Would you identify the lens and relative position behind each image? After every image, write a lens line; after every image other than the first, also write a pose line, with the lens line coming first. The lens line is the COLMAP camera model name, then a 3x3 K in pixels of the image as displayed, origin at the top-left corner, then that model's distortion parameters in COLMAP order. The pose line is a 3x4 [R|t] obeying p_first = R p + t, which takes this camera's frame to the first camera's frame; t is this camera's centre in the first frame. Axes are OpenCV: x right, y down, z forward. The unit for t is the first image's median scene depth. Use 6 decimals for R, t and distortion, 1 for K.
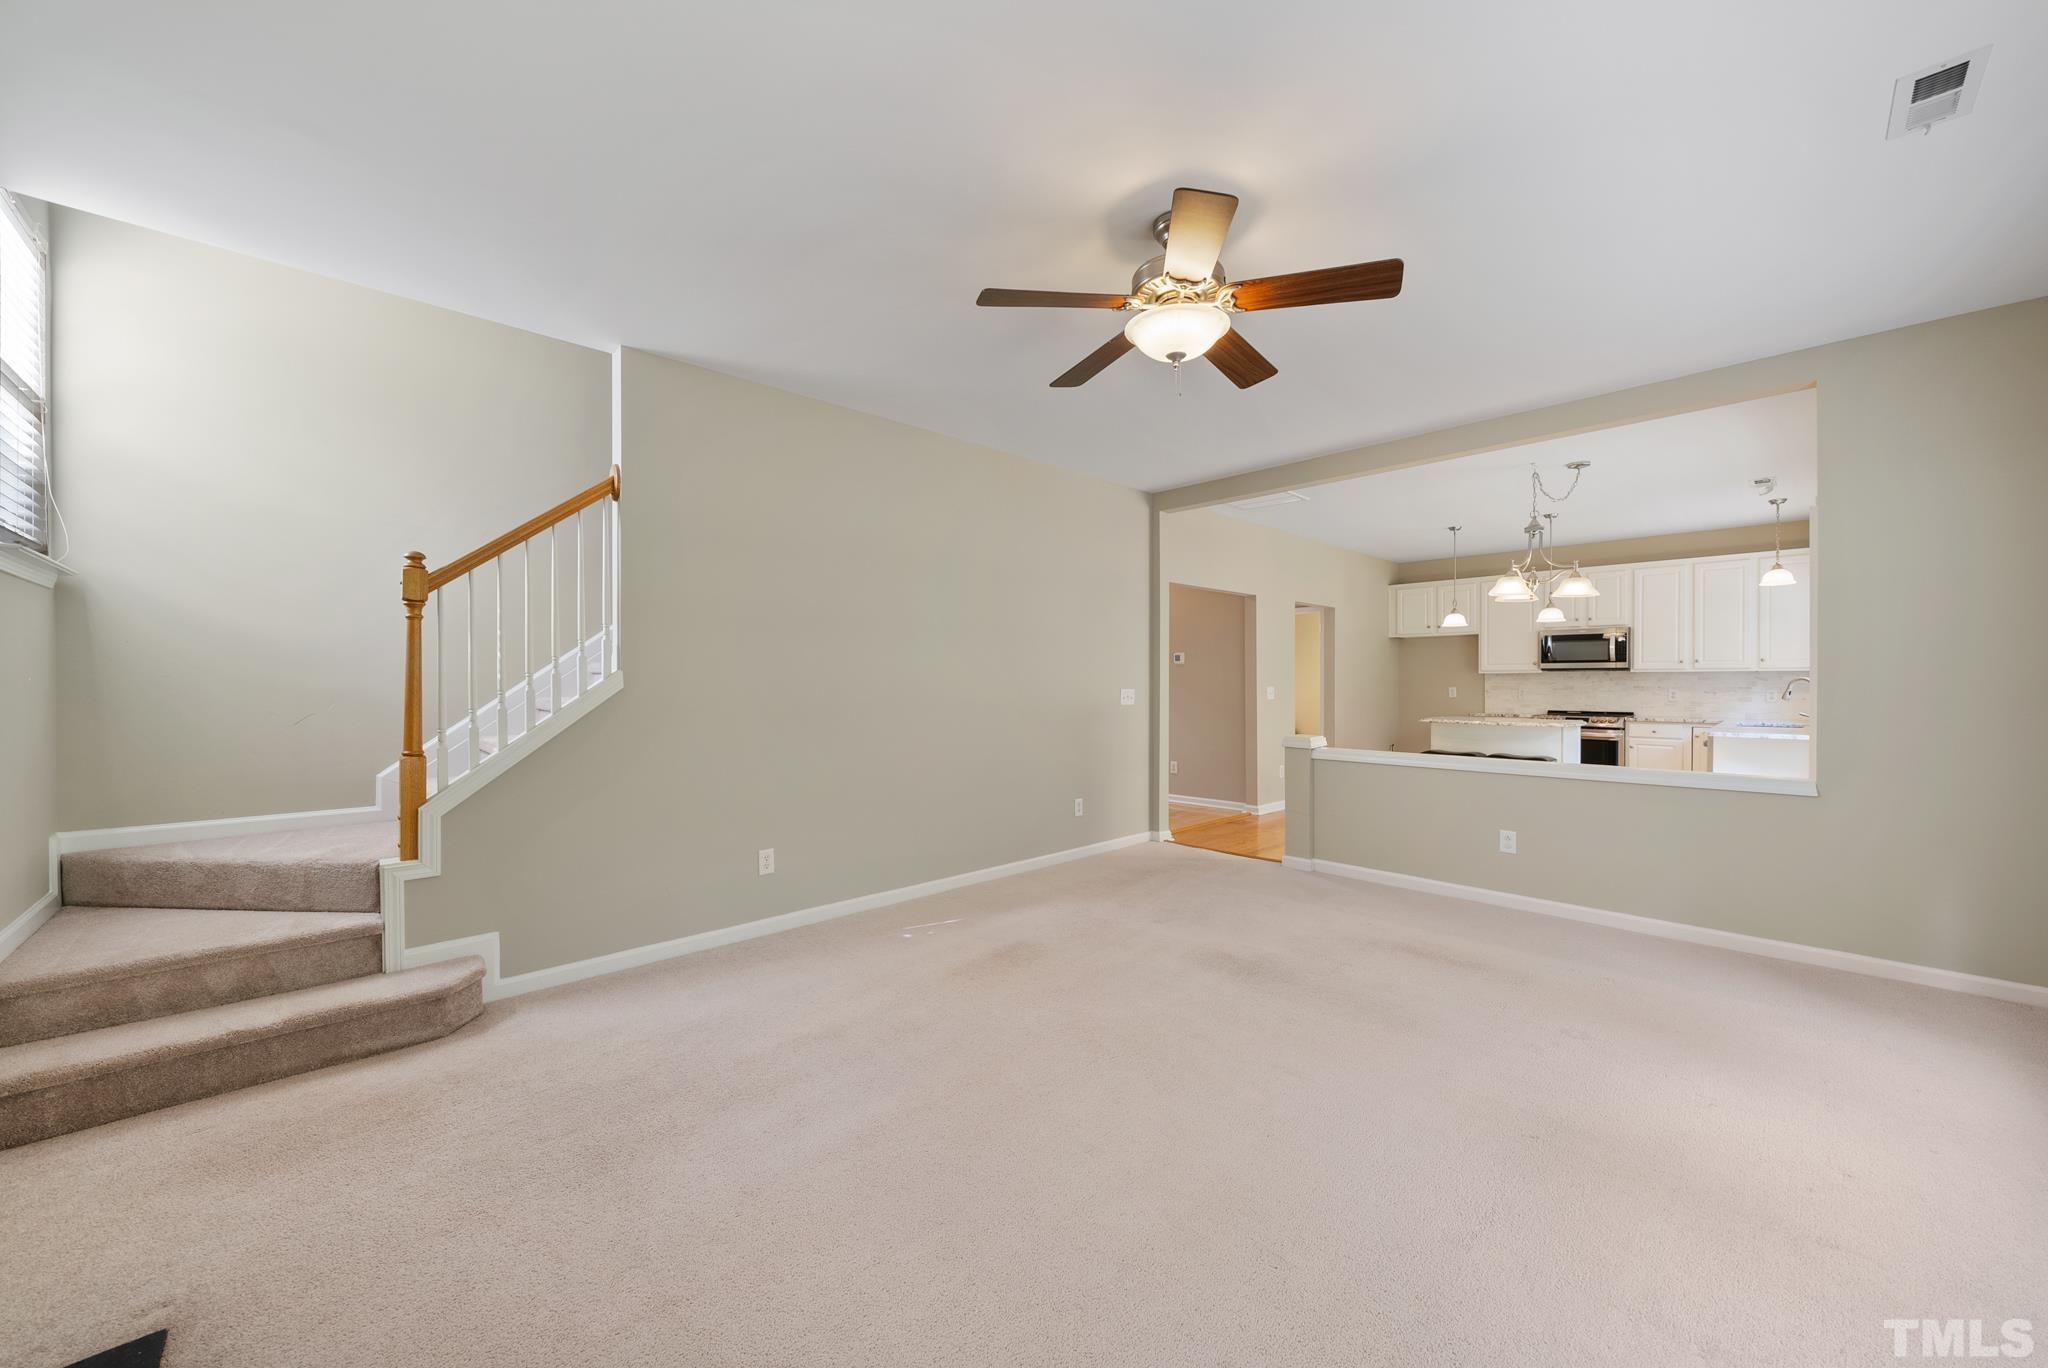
lens RADIAL K [[758.5, 0, 1014.4], [0, 758.5, 684.4], [0, 0, 1]] dist [-0.003548, -0.000130]
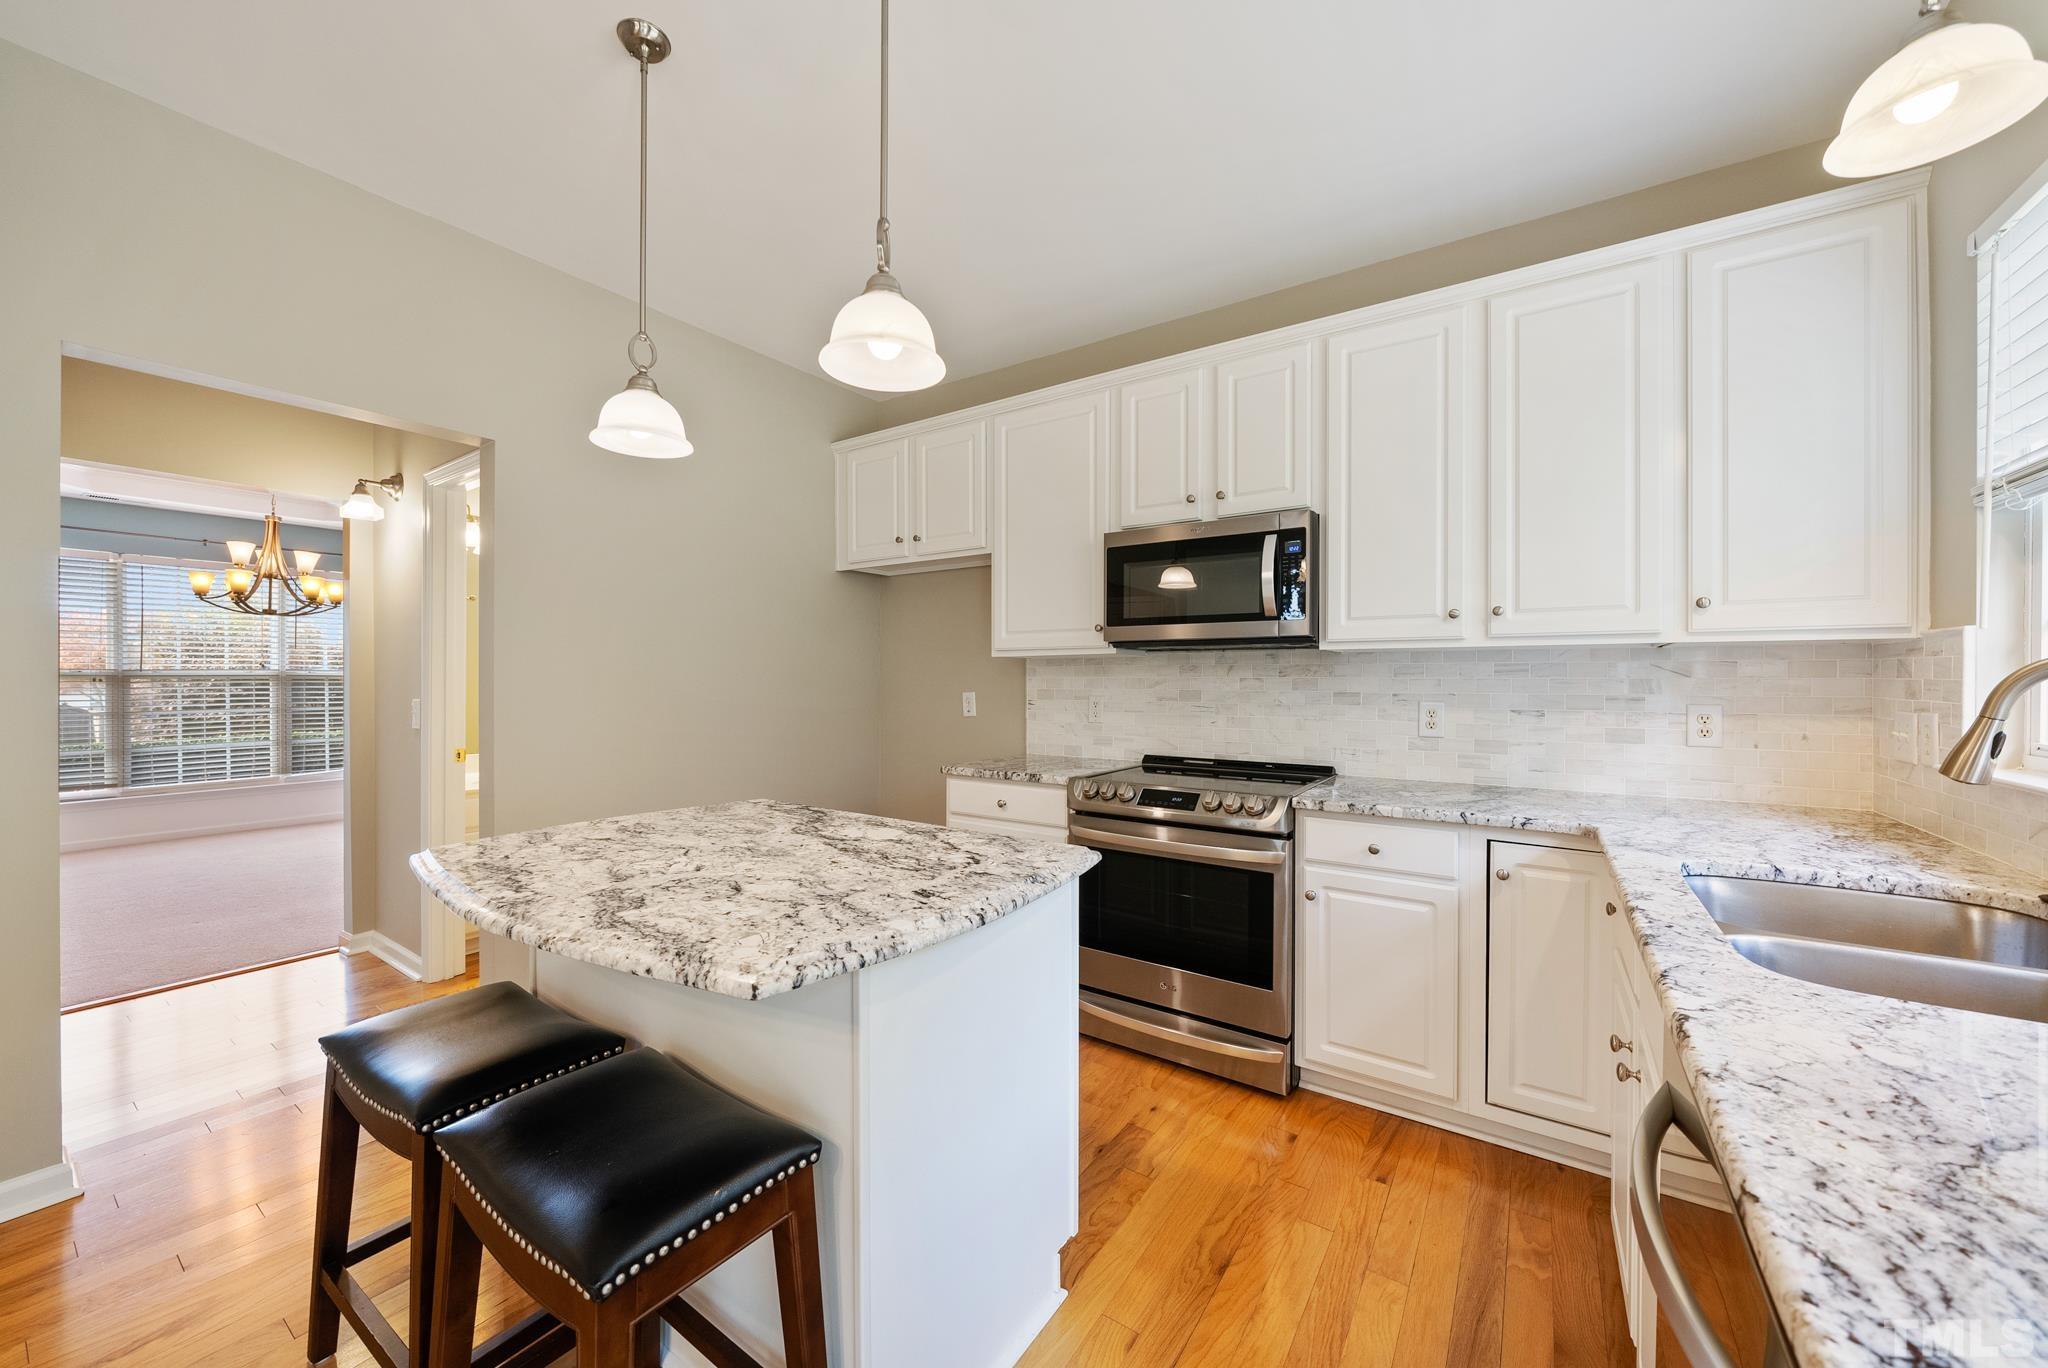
lens RADIAL K [[758.5, 0, 1028.4], [0, 758.5, 677.1], [0, 0, 1]] dist [-0.003548, -0.000130]
pose [[0.974650, 0.001626, 0.223730, 0.628090], [-0.000677, 0.999990, -0.004318, -0.003109], [-0.223735, 0.004057, 0.974642, 0.719514]]
